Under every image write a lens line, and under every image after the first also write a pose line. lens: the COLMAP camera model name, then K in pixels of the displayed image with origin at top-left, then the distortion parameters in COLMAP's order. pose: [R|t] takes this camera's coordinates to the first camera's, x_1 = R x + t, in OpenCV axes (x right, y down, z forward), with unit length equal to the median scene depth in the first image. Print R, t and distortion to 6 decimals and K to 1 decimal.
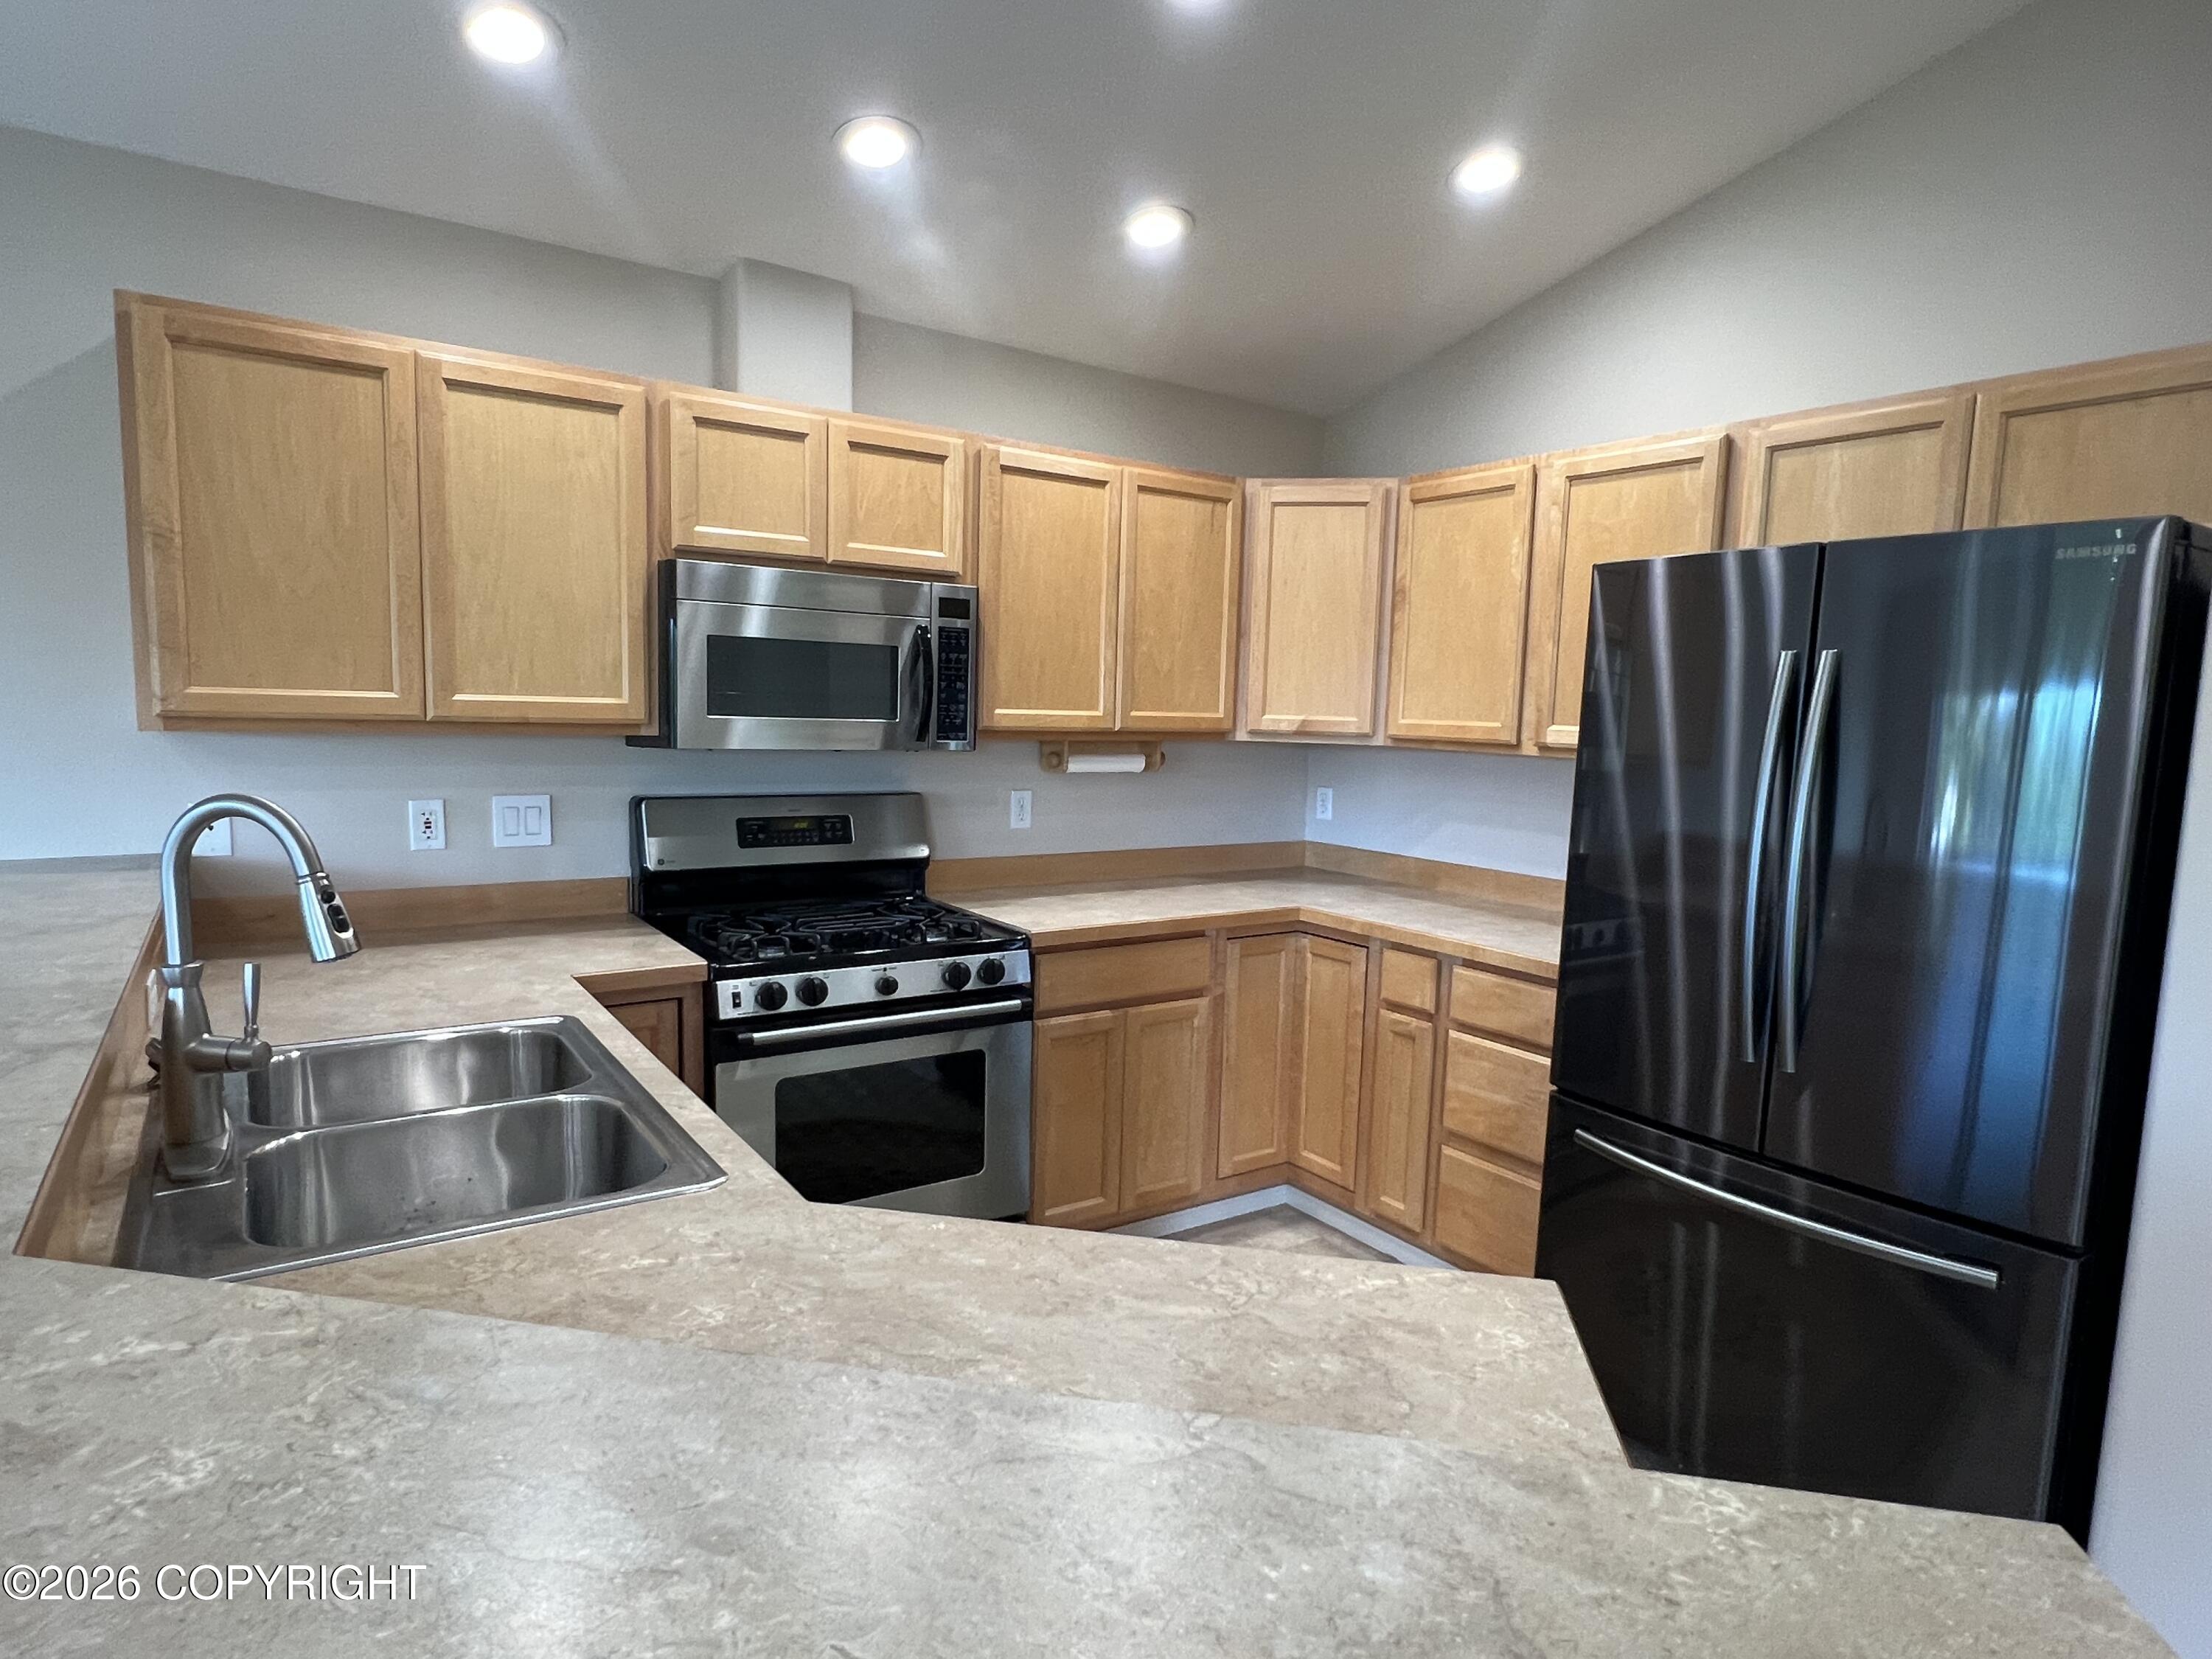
lens RADIAL K [[1231.4, 0, 1094.9], [0, 1231.4, 836.7], [0, 0, 1]] dist [-0.005424, -0.000673]
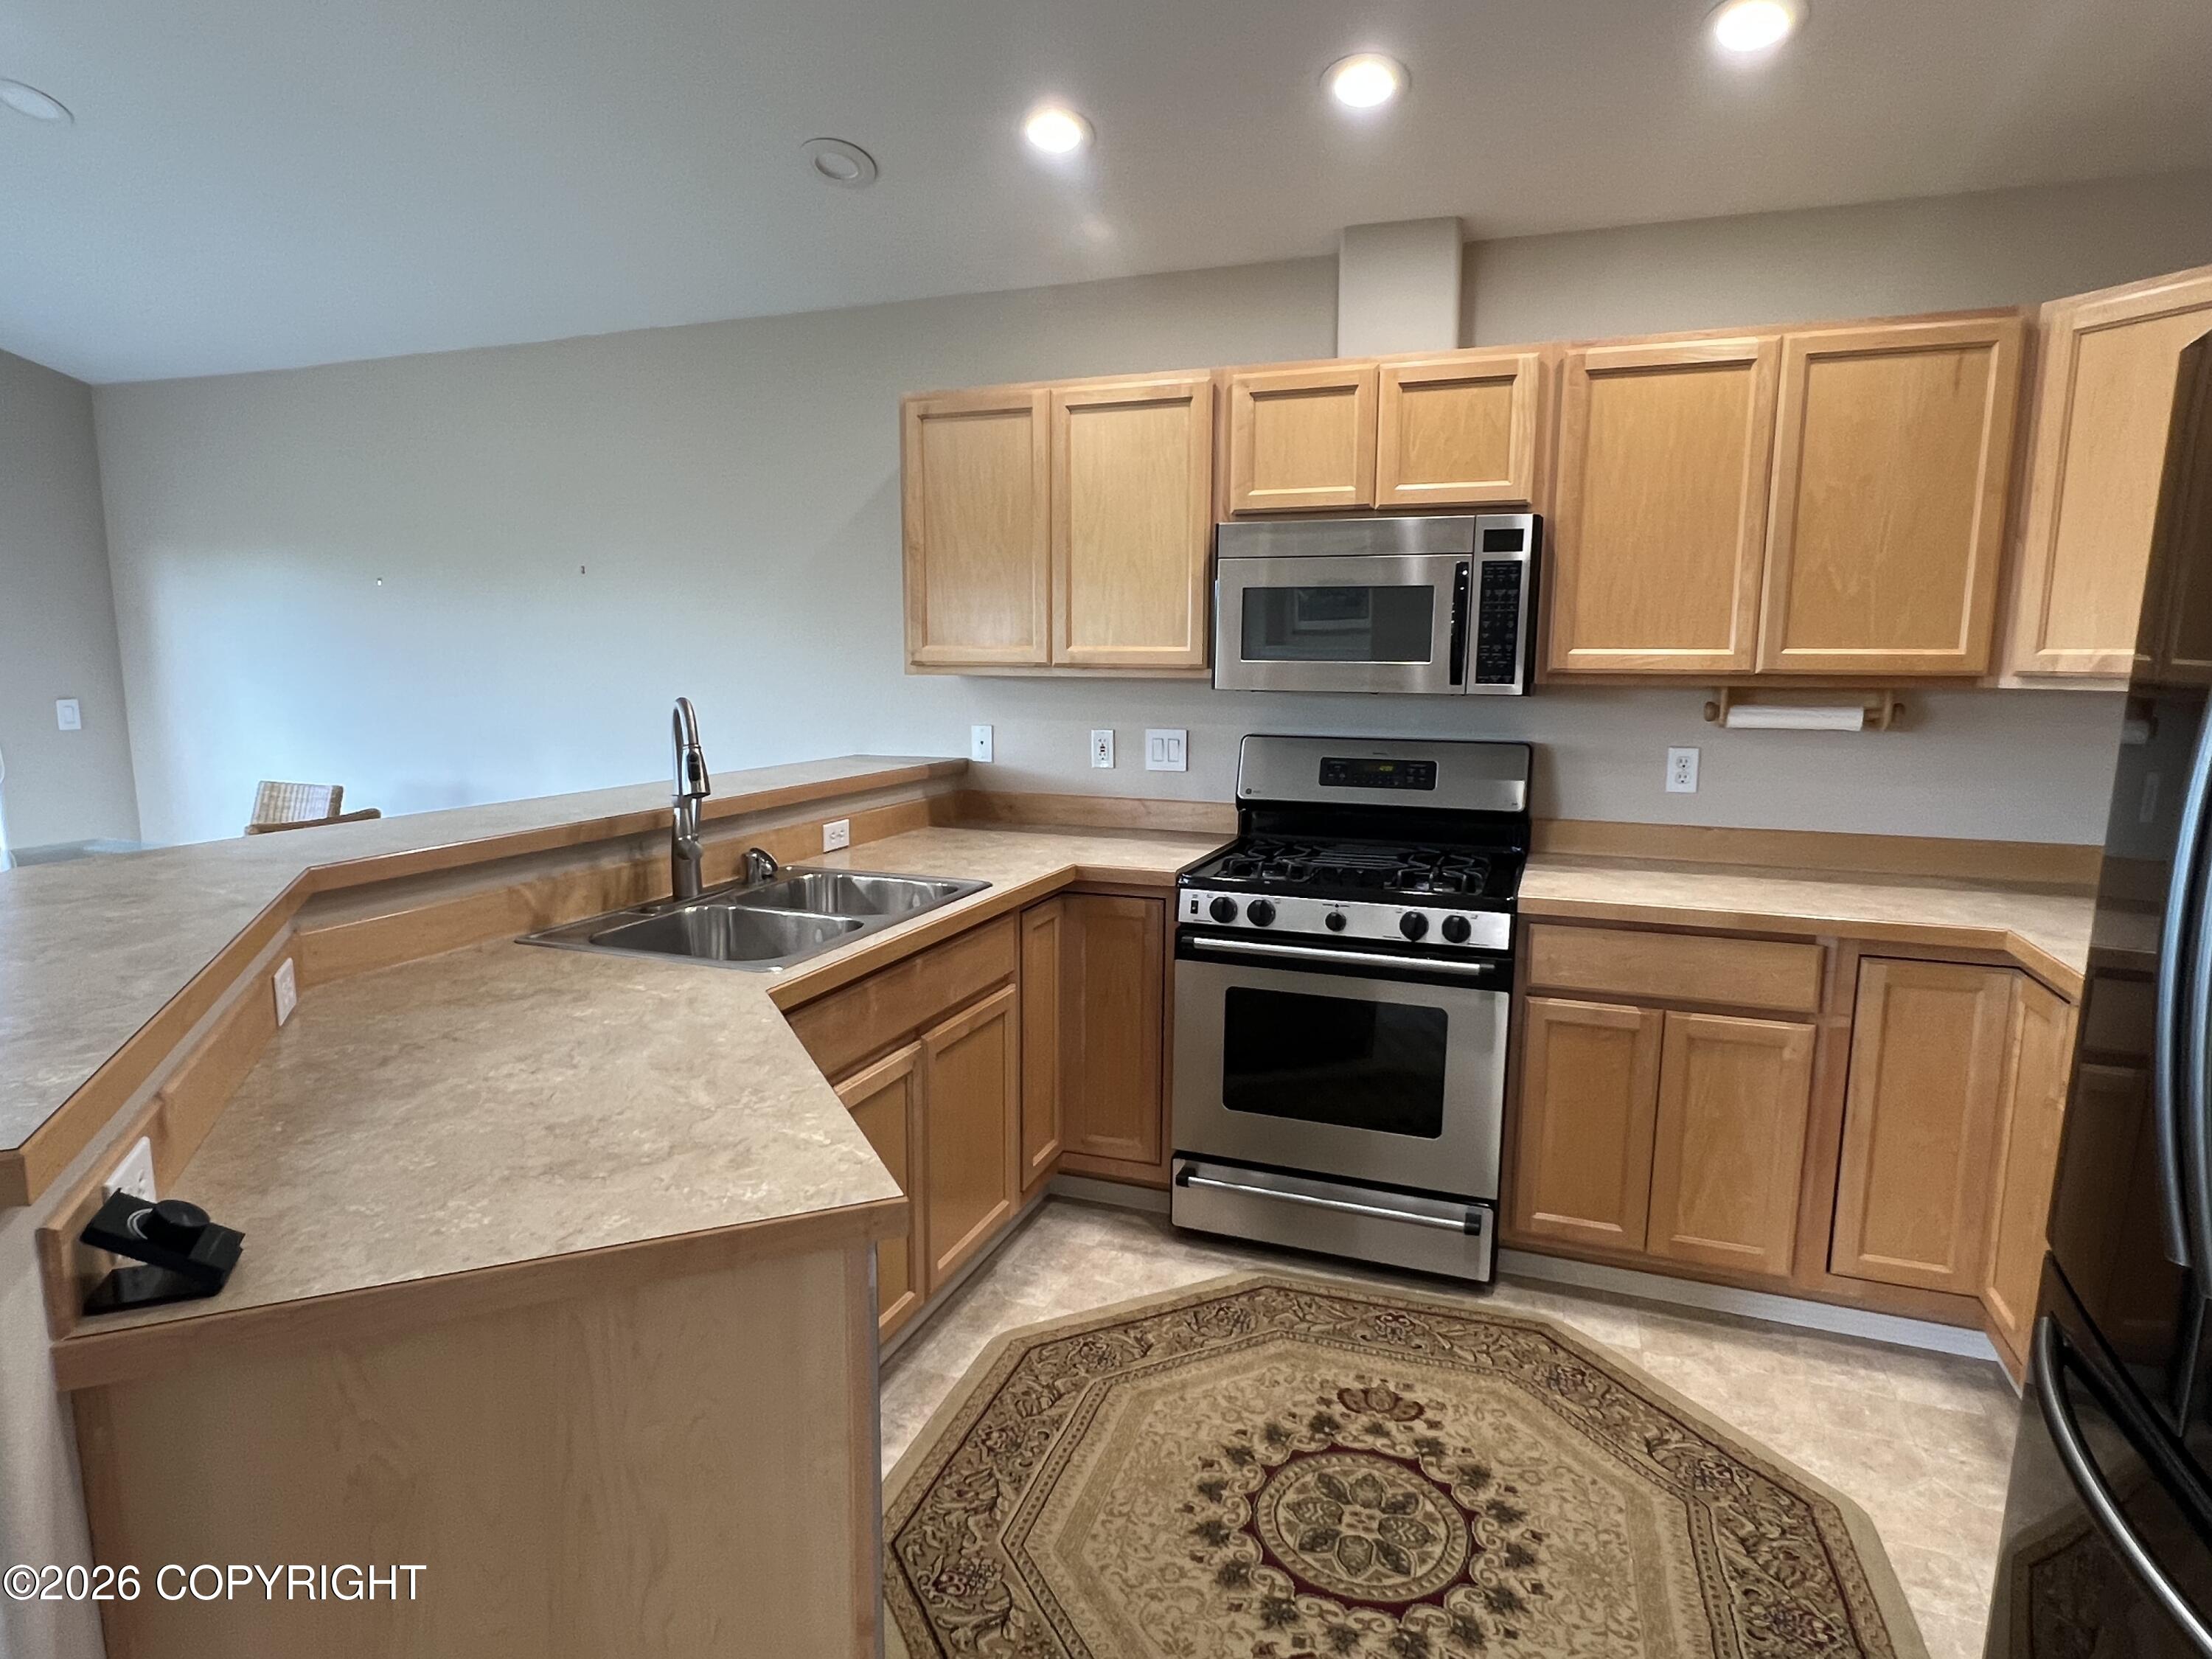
lens RADIAL K [[1231.4, 0, 1096.8], [0, 1231.4, 831.6], [0, 0, 1]] dist [-0.005424, -0.000673]
pose [[0.568443, 0.090626, -0.817716, 0.487611], [-0.078661, 0.995348, 0.055631, 0.005356], [0.818954, 0.032699, 0.572927, 0.225258]]
